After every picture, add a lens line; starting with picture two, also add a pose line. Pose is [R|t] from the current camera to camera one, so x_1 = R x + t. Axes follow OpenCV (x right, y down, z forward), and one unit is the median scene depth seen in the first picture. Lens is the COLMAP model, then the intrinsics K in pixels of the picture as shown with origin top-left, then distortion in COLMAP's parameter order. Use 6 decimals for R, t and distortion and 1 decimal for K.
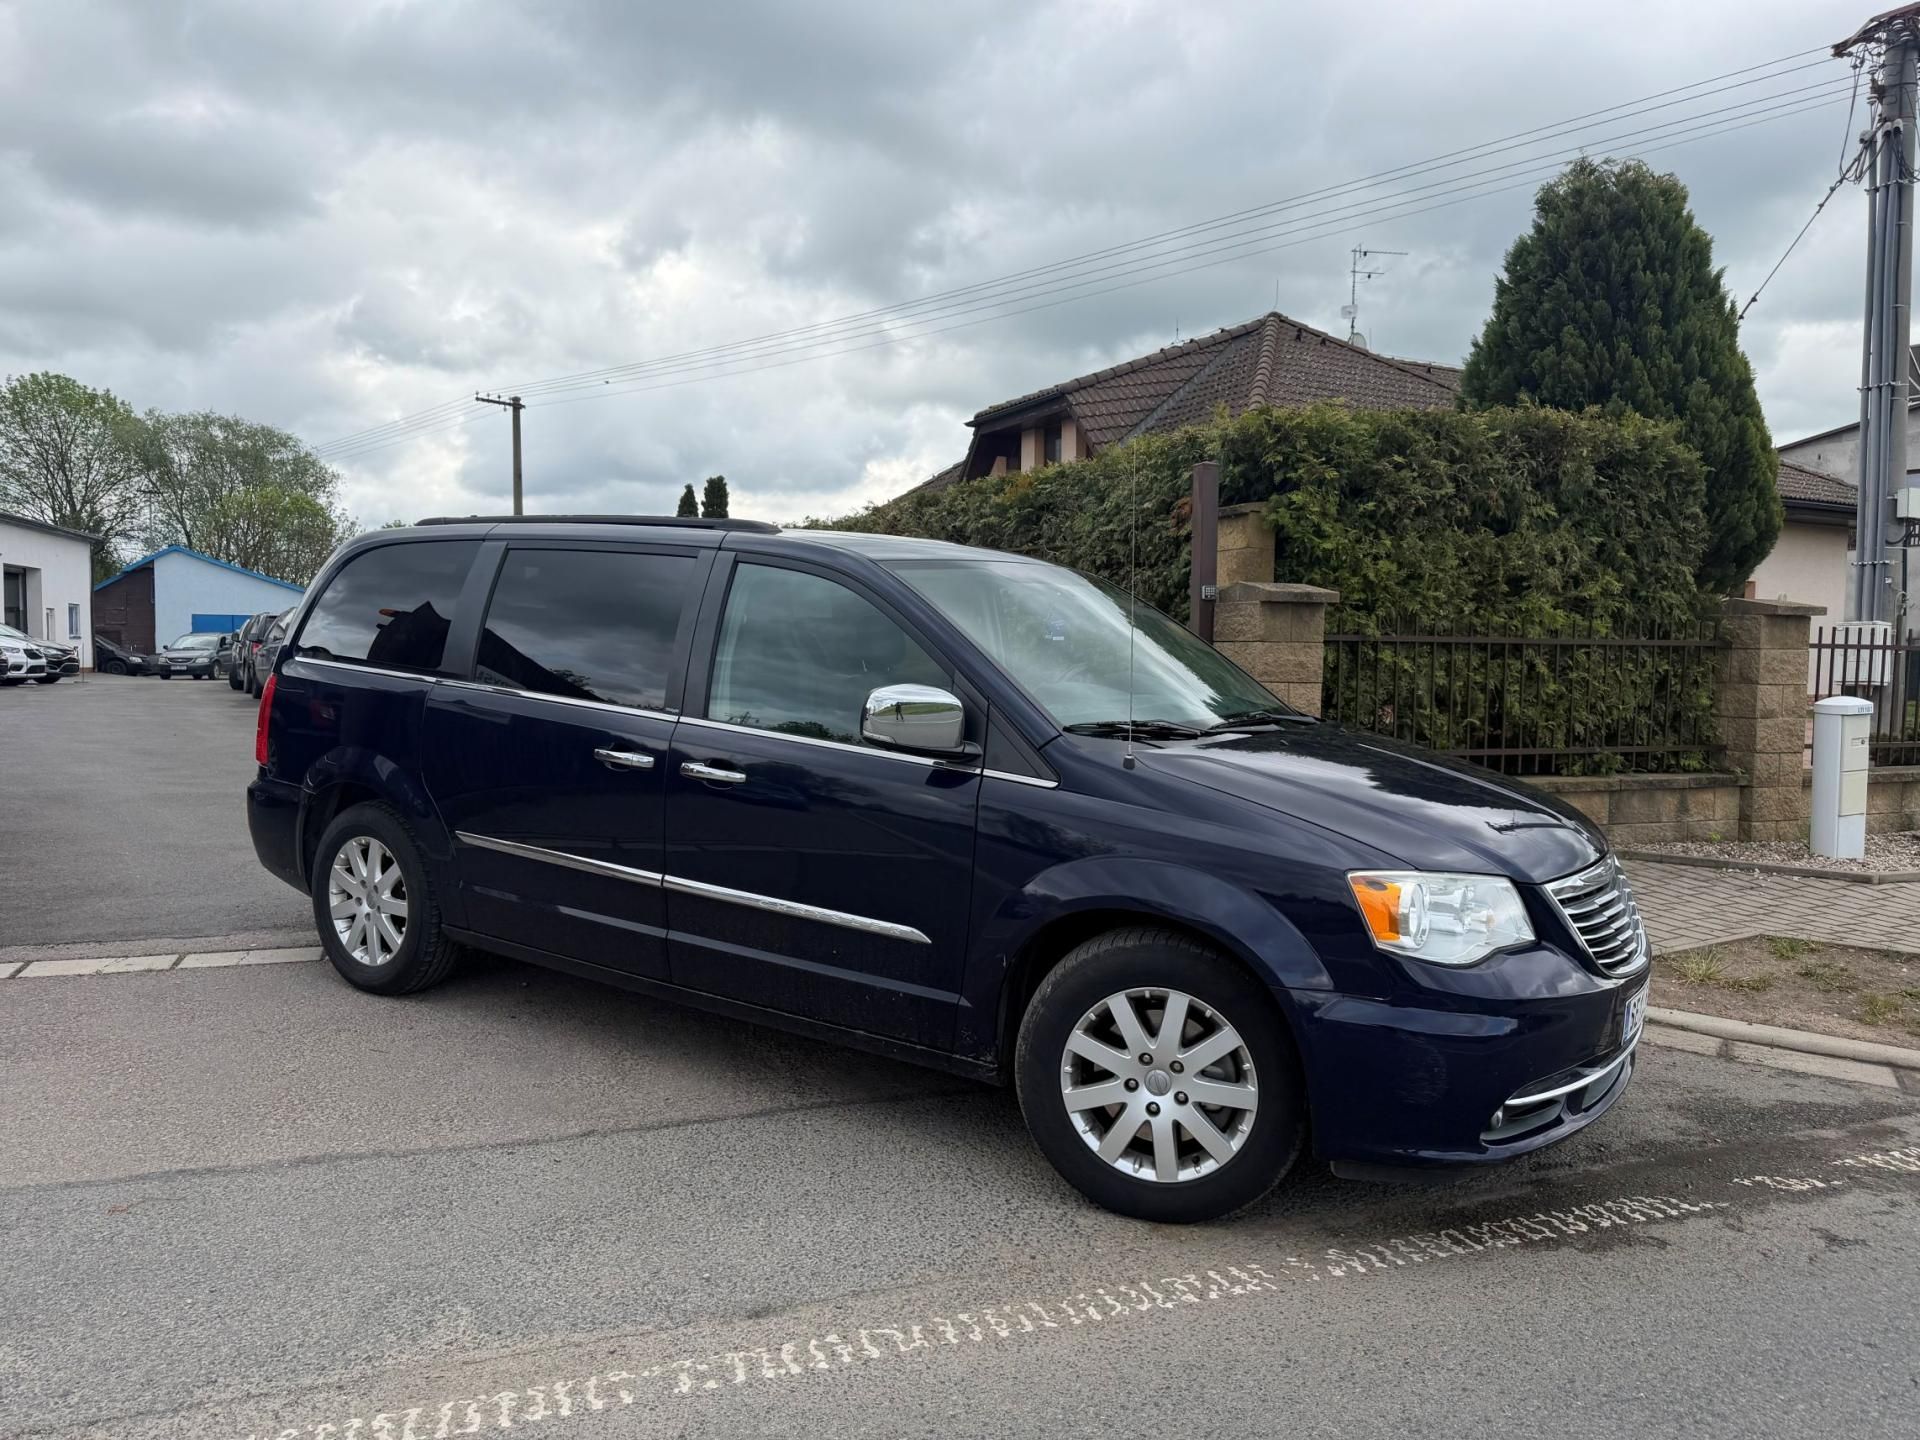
lens RADIAL K [[1373.8, 0, 960.0], [0, 1373.8, 717.3], [0, 0, 1]] dist [0.014810, -0.019943]
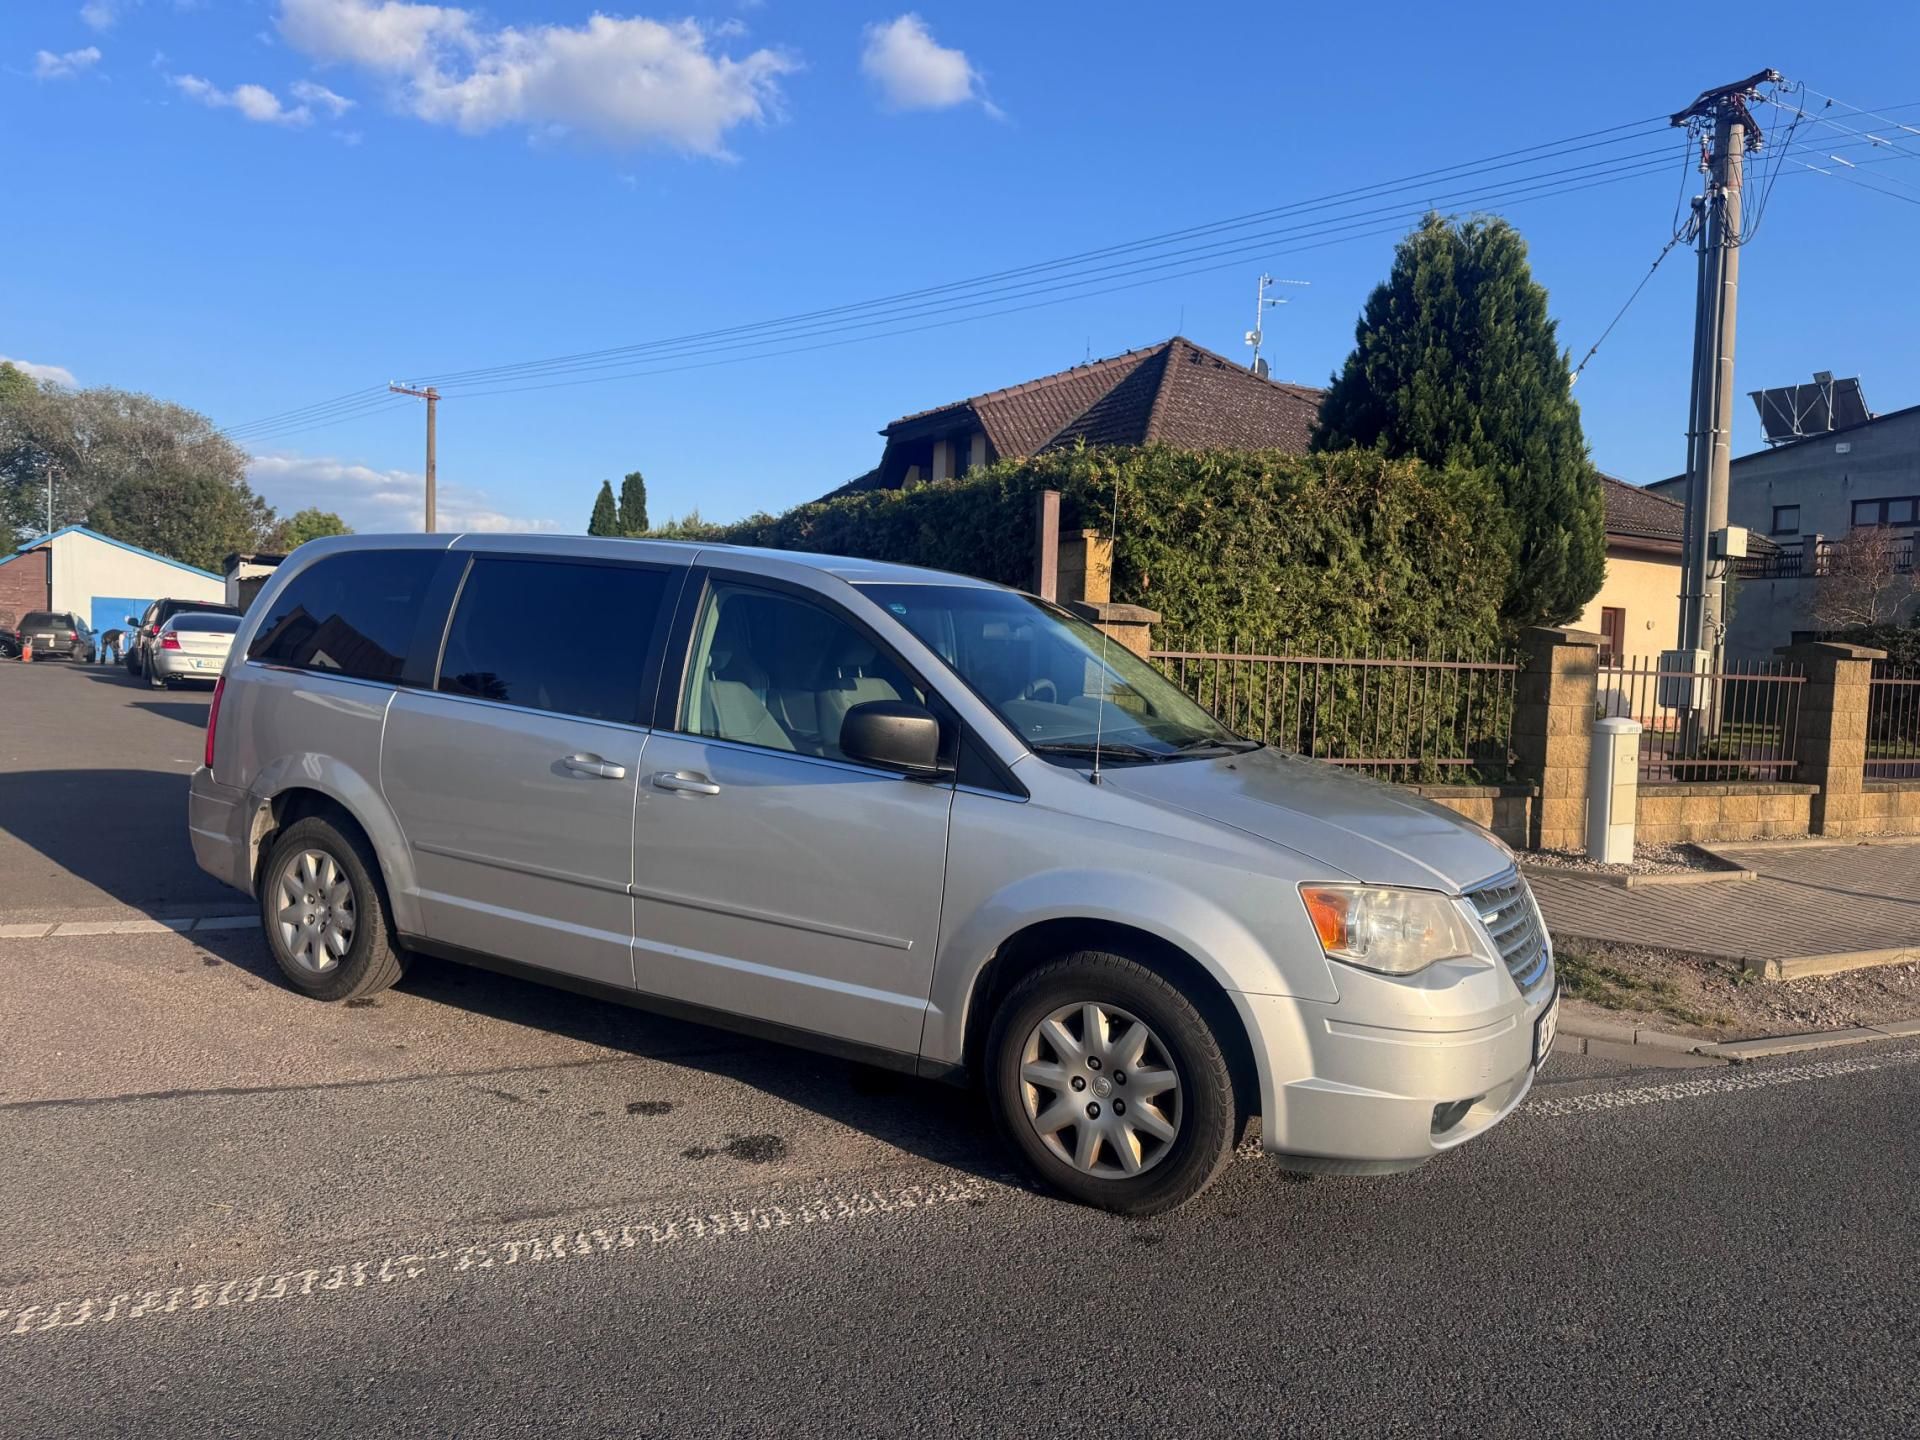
lens RADIAL K [[1373.8, 0, 972.3], [0, 1373.8, 717.1], [0, 0, 1]] dist [0.014810, -0.019943]
pose [[0.997991, 0.022433, 0.059251, 0.066115], [-0.022267, 0.999746, -0.003452, 0.000266], [-0.059314, 0.002126, 0.998237, -0.094084]]
